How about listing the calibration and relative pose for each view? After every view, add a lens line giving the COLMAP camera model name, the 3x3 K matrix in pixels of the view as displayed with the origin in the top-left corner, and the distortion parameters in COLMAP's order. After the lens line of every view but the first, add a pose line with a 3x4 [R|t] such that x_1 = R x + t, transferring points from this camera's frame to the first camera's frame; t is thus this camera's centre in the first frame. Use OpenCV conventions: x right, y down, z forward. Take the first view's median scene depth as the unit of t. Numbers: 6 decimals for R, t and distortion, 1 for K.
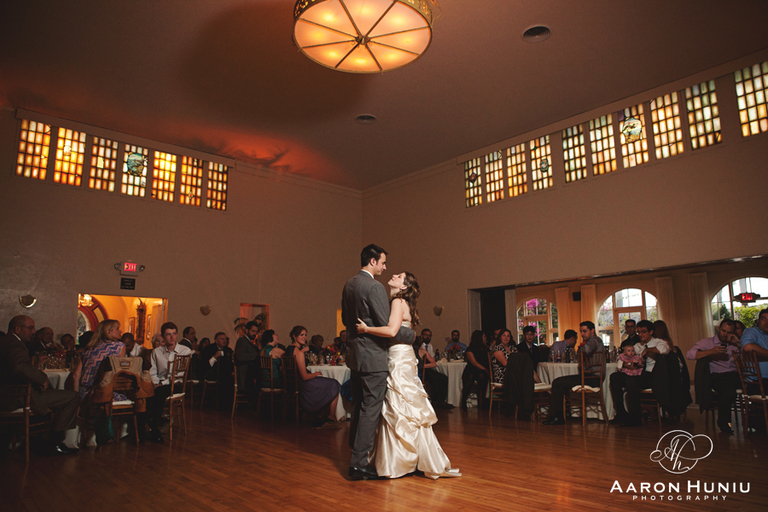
lens RADIAL K [[527.0, 0, 384.0], [0, 527.0, 256.0], [0, 0, 1]] dist [-0.034132, 0.000177]
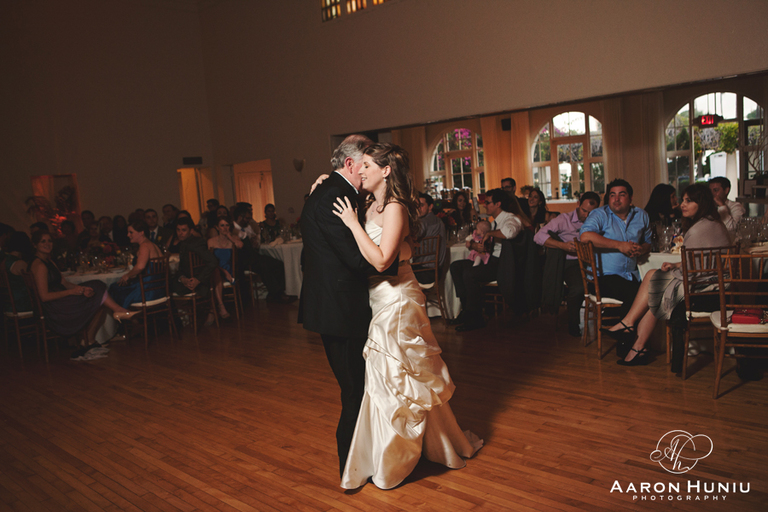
lens RADIAL K [[660.3, 0, 384.0], [0, 660.3, 256.0], [0, 0, 1]] dist [-0.065052, 0.000223]
pose [[0.996889, -0.071635, 0.032868, 0.190894], [0.058519, 0.952092, 0.300160, -0.051257], [-0.052796, -0.297303, 0.953322, 0.048160]]
